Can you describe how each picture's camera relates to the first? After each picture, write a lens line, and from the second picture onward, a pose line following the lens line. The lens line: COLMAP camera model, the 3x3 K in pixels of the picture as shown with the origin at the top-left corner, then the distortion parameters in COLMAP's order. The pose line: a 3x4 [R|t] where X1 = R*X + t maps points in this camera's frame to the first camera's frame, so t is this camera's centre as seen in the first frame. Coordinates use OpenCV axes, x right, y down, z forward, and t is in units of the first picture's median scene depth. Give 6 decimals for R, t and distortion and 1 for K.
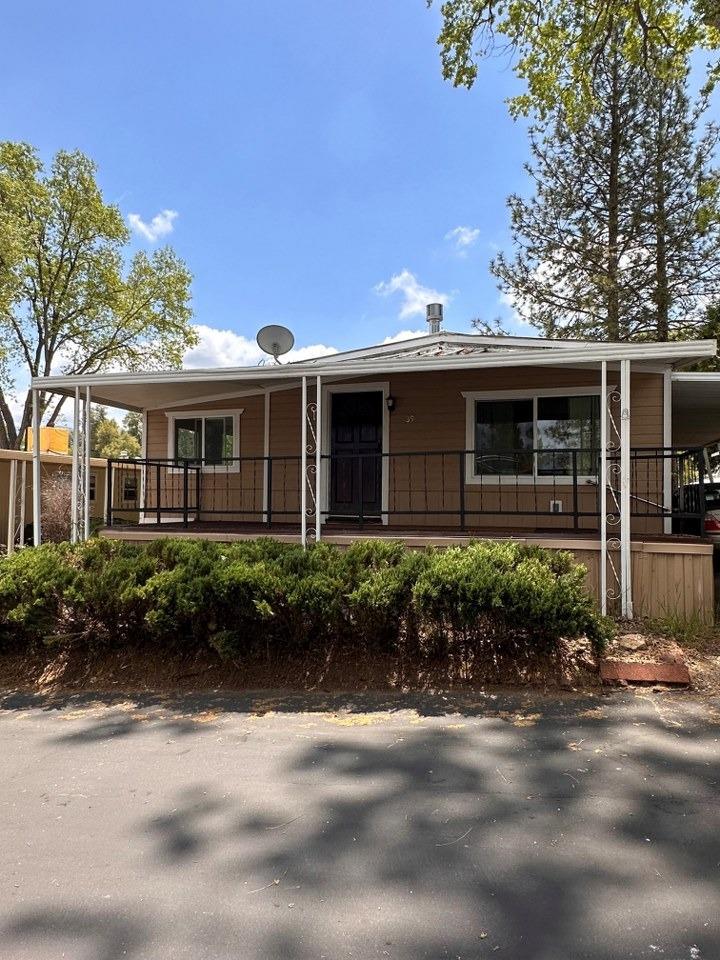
lens RADIAL K [[600.3, 0, 359.5], [0, 600.3, 491.4], [0, 0, 1]] dist [-0.002566, -0.000024]
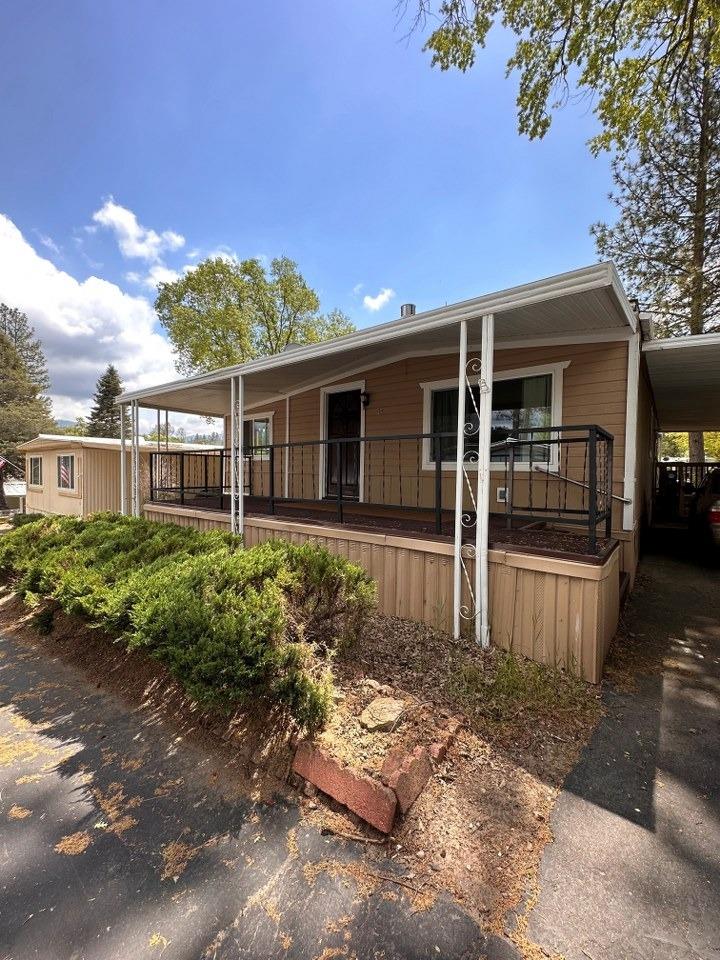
lens RADIAL K [[383.3, 0, 360.0], [0, 383.3, 480.0], [0, 0, 1]] dist [-0.001623, 0.001155]
pose [[0.931666, 0.011490, -0.363133, 0.321042], [-0.000238, 0.999519, 0.031015, -0.015008], [0.363315, -0.028809, 0.931221, 0.322744]]
